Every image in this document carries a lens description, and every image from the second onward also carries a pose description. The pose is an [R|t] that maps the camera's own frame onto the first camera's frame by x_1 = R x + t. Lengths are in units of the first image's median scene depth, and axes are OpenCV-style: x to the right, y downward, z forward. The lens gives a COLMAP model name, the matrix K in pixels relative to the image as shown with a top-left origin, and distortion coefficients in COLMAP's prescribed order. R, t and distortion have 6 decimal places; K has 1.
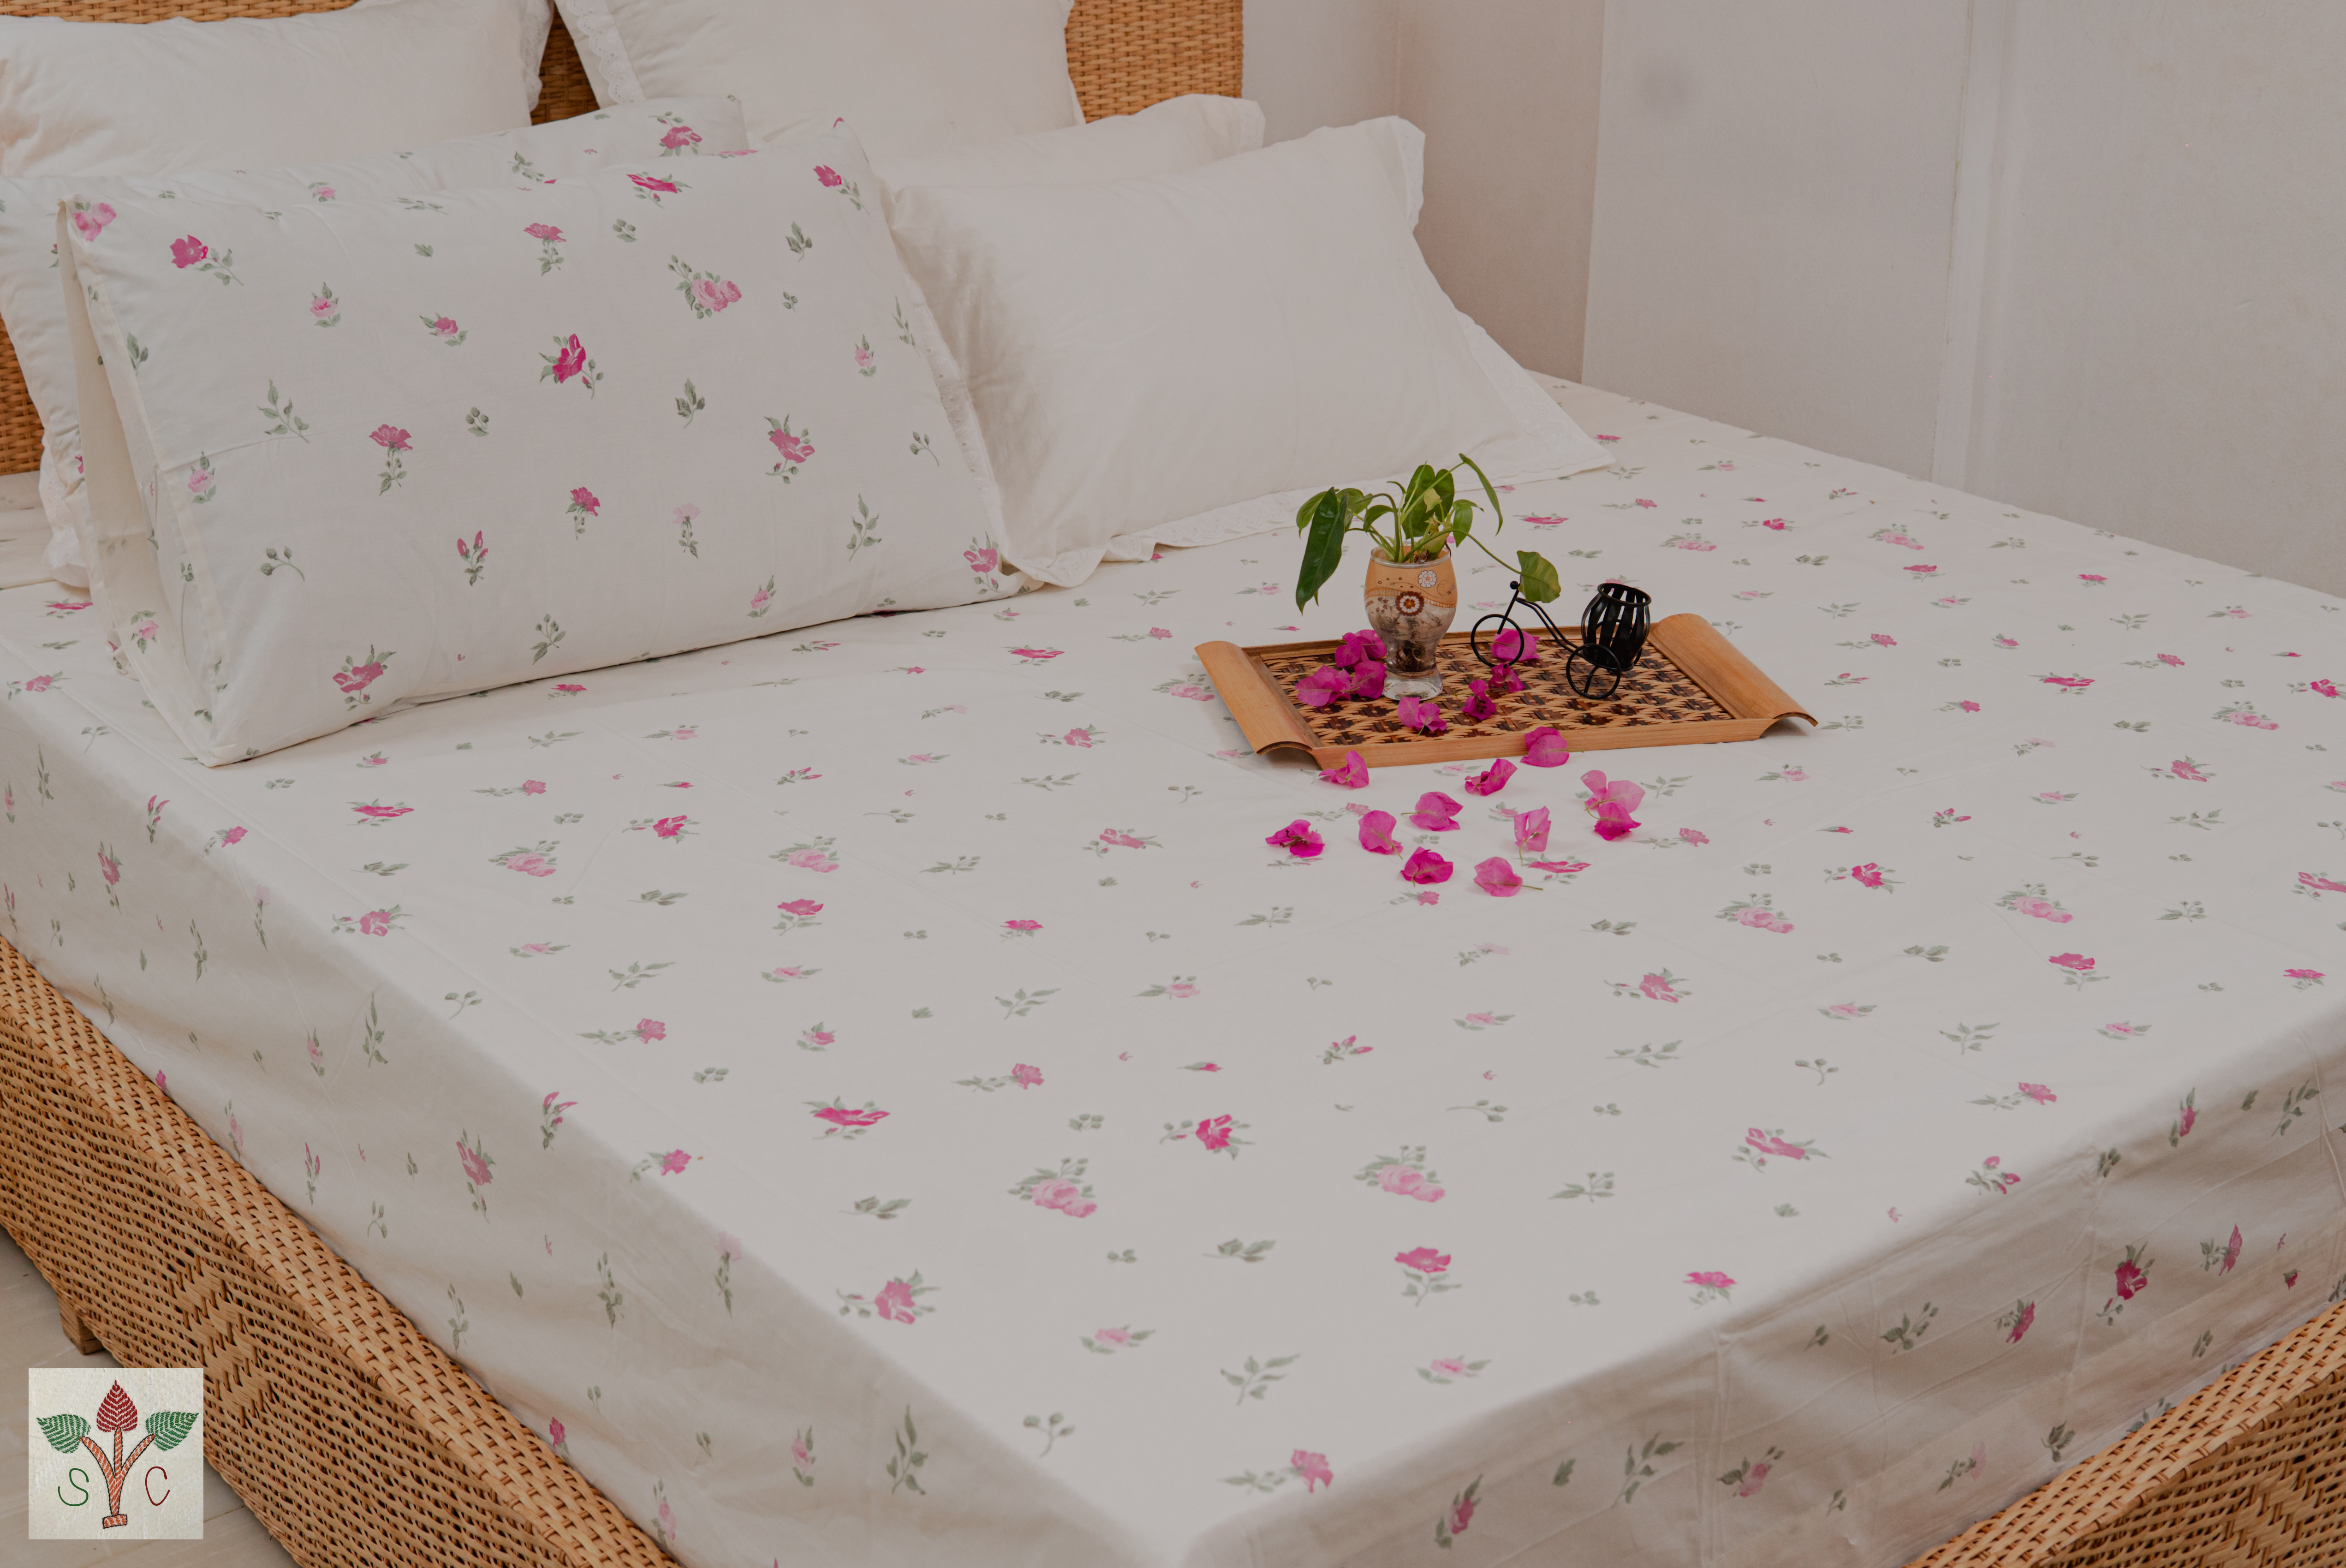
lens RADIAL K [[3247.6, 0, 1173.0], [0, 3247.6, 784.0], [0, 0, 1]] dist [-0.169086, -0.088081]
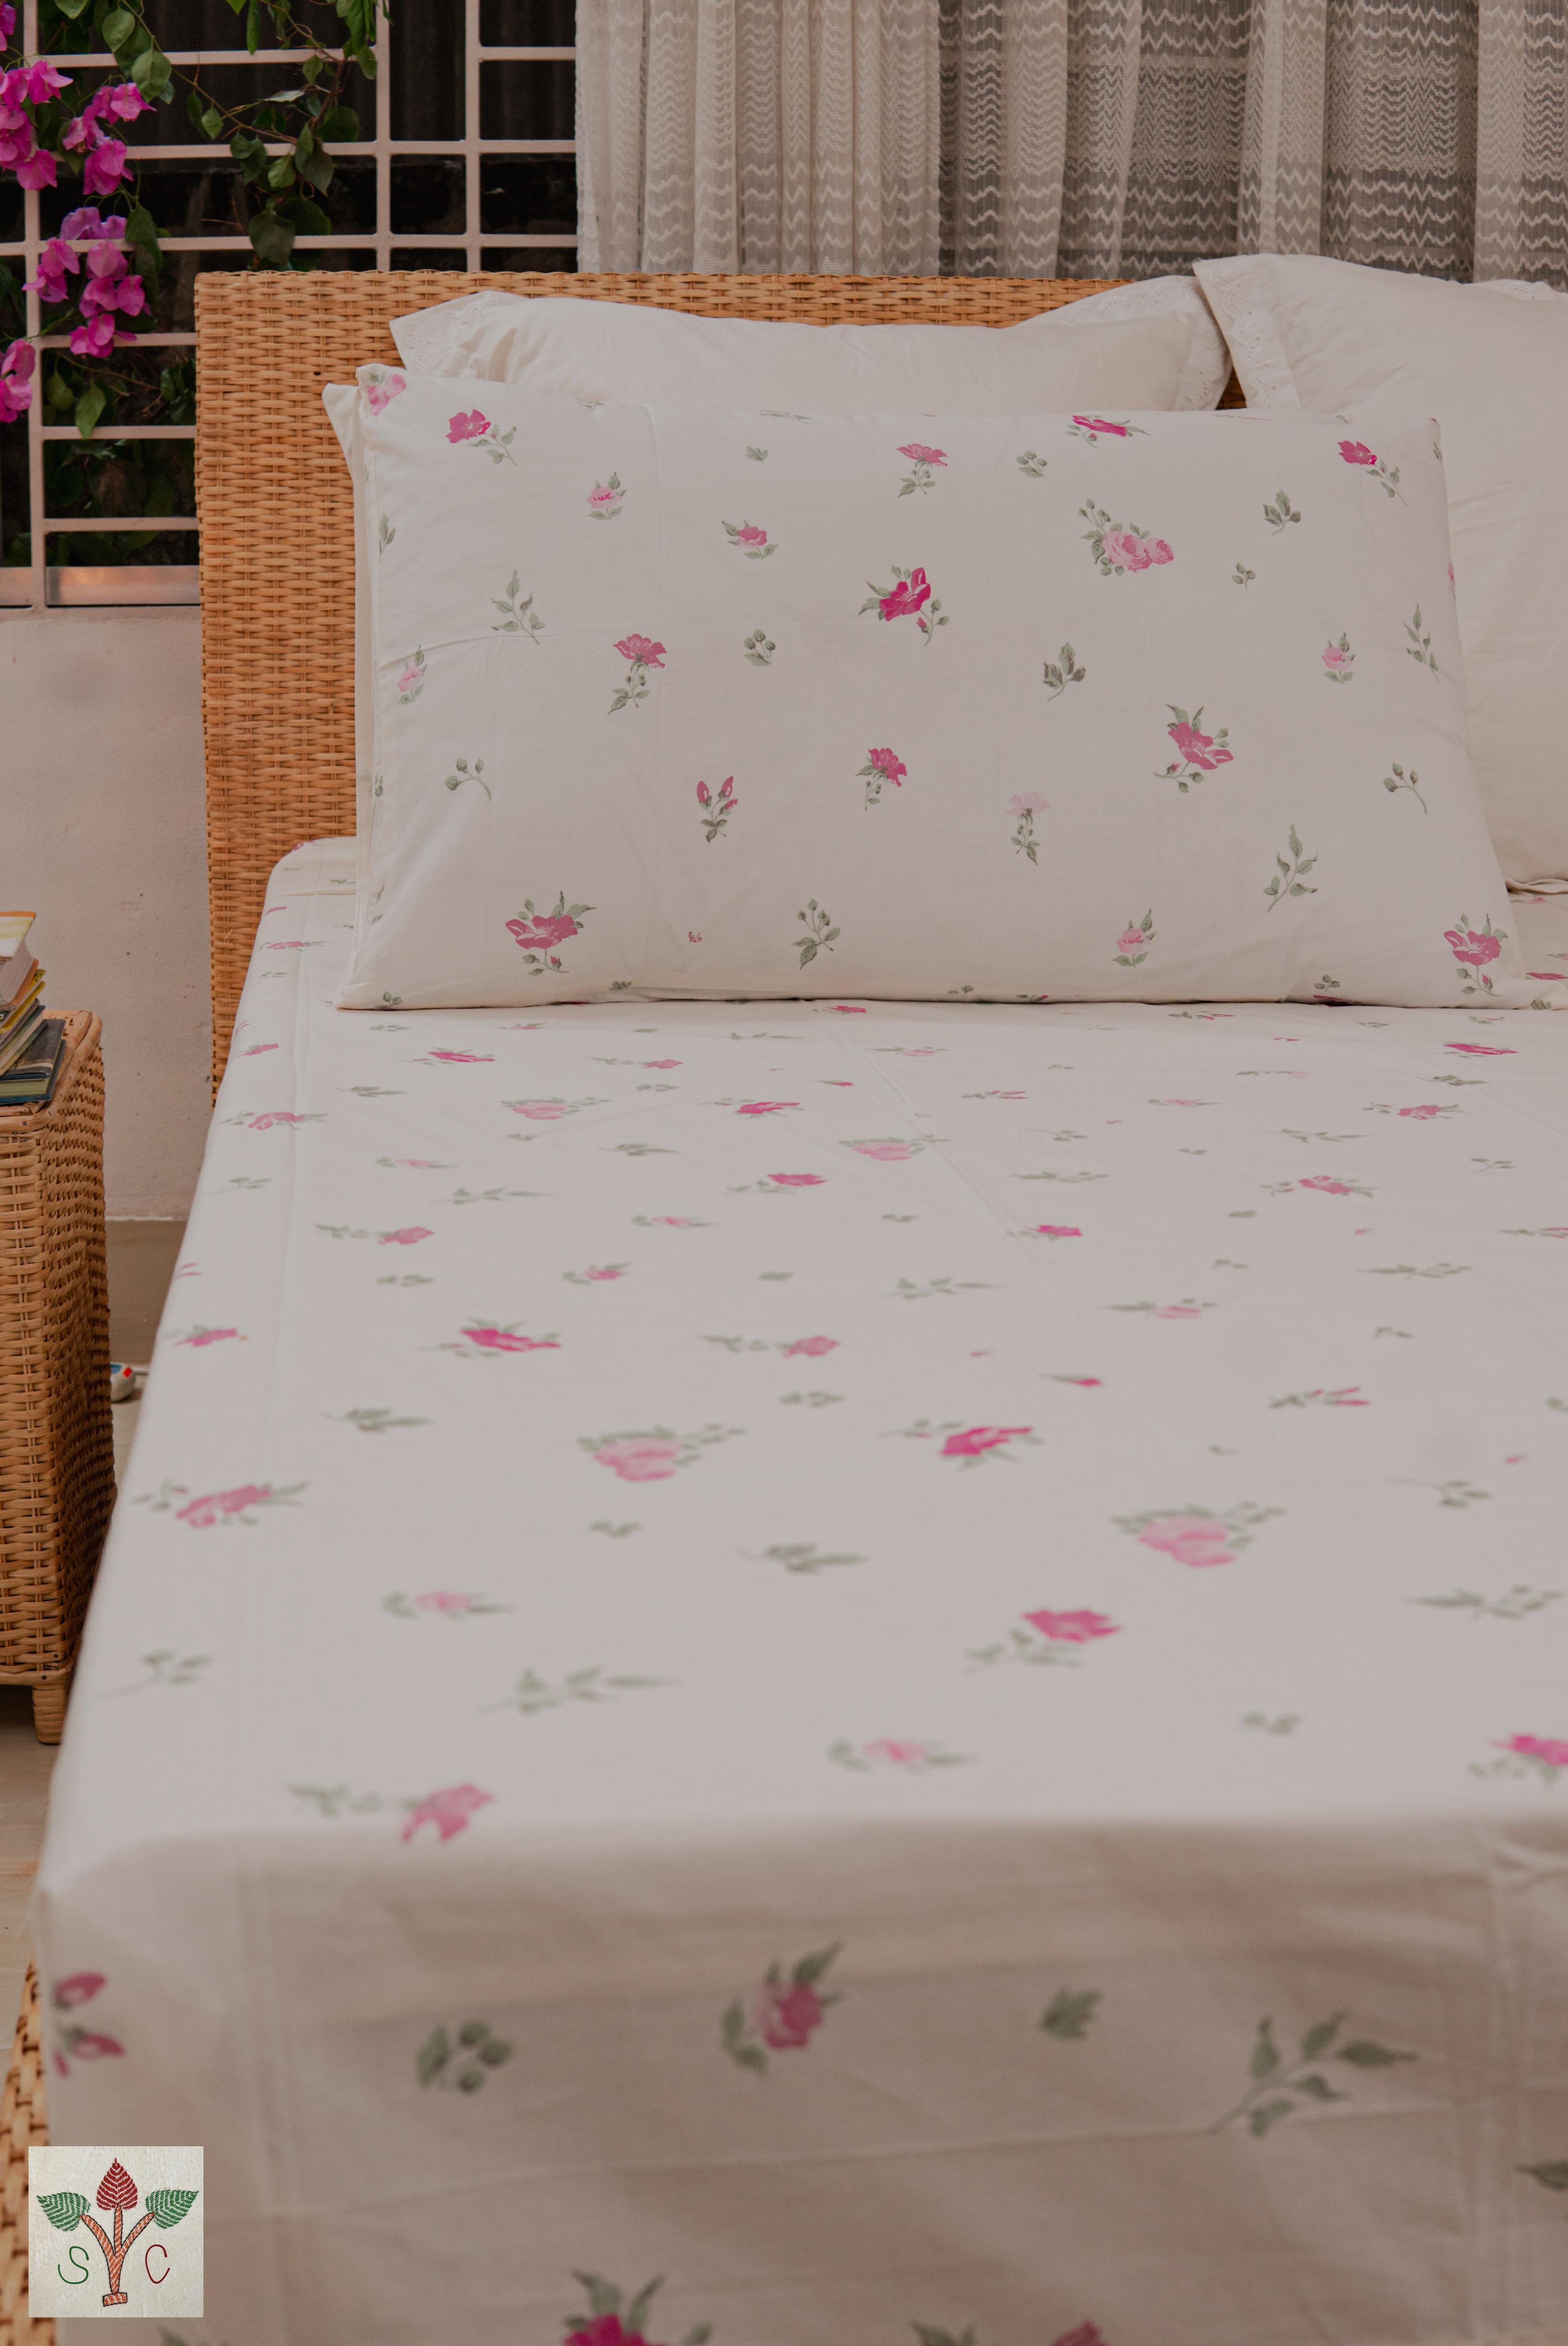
lens RADIAL K [[3247.6, 0, 784.0], [0, 3247.6, 1173.0], [0, 0, 1]] dist [-0.169086, -0.088081]
pose [[0.847991, 0.103275, -0.519852, 0.225650], [-0.183091, 0.977530, -0.104463, 0.100082], [0.497383, 0.183763, 0.847845, 0.362298]]
